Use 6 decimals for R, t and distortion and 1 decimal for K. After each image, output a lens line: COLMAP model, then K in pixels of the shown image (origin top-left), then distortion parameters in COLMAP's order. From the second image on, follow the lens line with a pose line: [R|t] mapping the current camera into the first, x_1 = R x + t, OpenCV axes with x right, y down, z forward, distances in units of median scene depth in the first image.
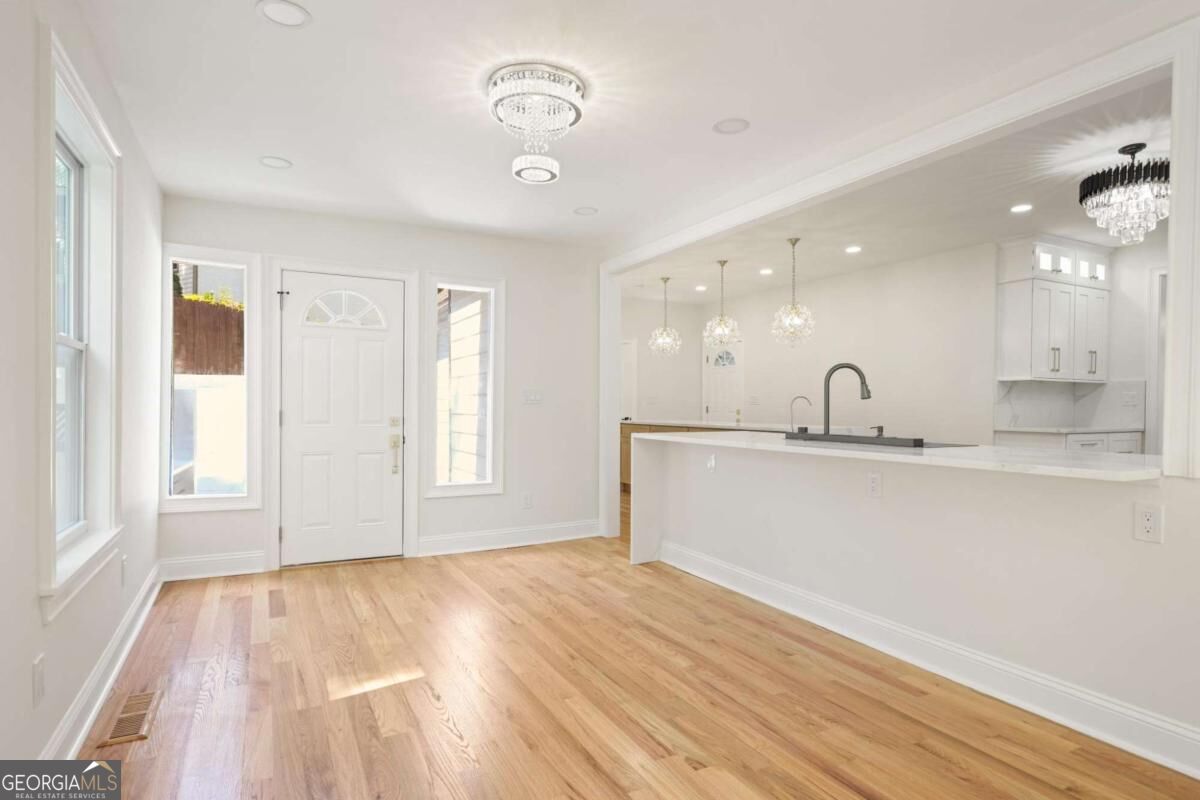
lens RADIAL K [[696.6, 0, 605.6], [0, 696.6, 402.1], [0, 0, 1]] dist [0.003384, 0.000523]
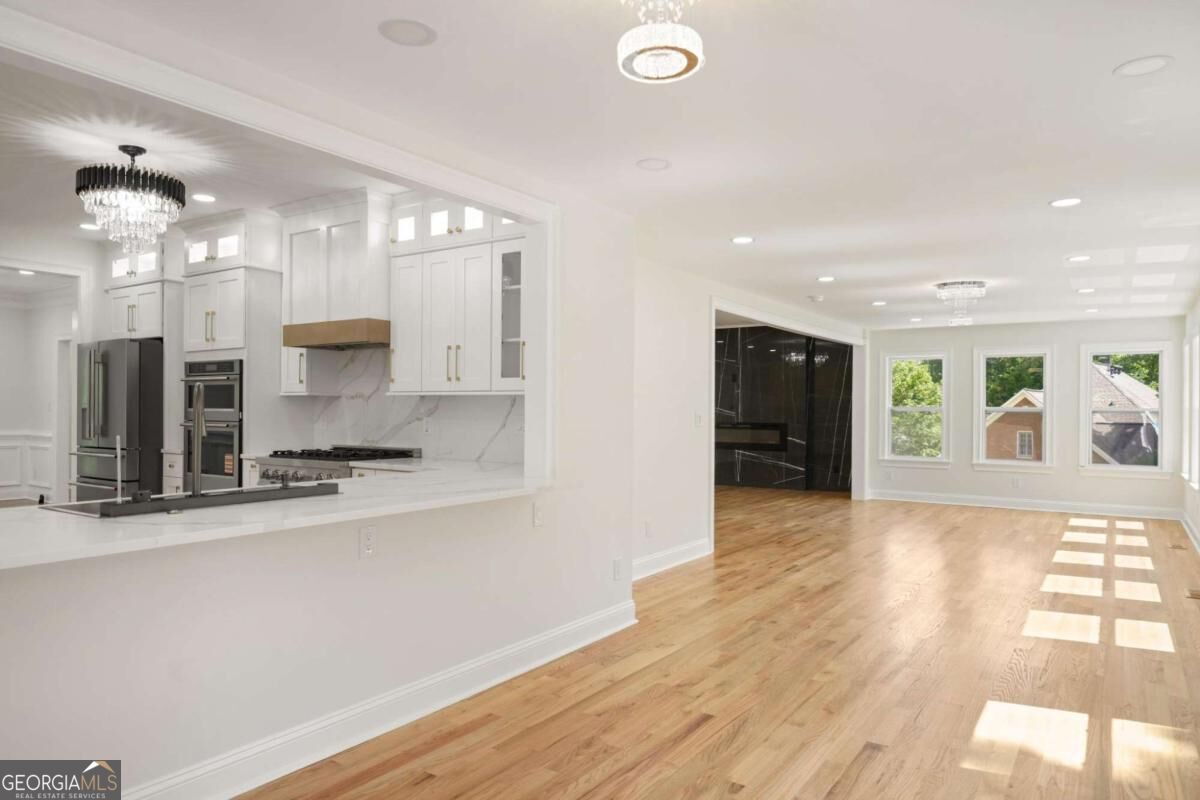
lens RADIAL K [[801.8, 0, 600.0], [0, 801.8, 404.6], [0, 0, 1]] dist [-0.008539, -0.000225]
pose [[-0.503050, -0.005760, 0.864238, -0.645453], [-0.009347, 0.999956, 0.001224, -0.052915], [-0.864207, -0.007462, -0.503081, 1.414222]]
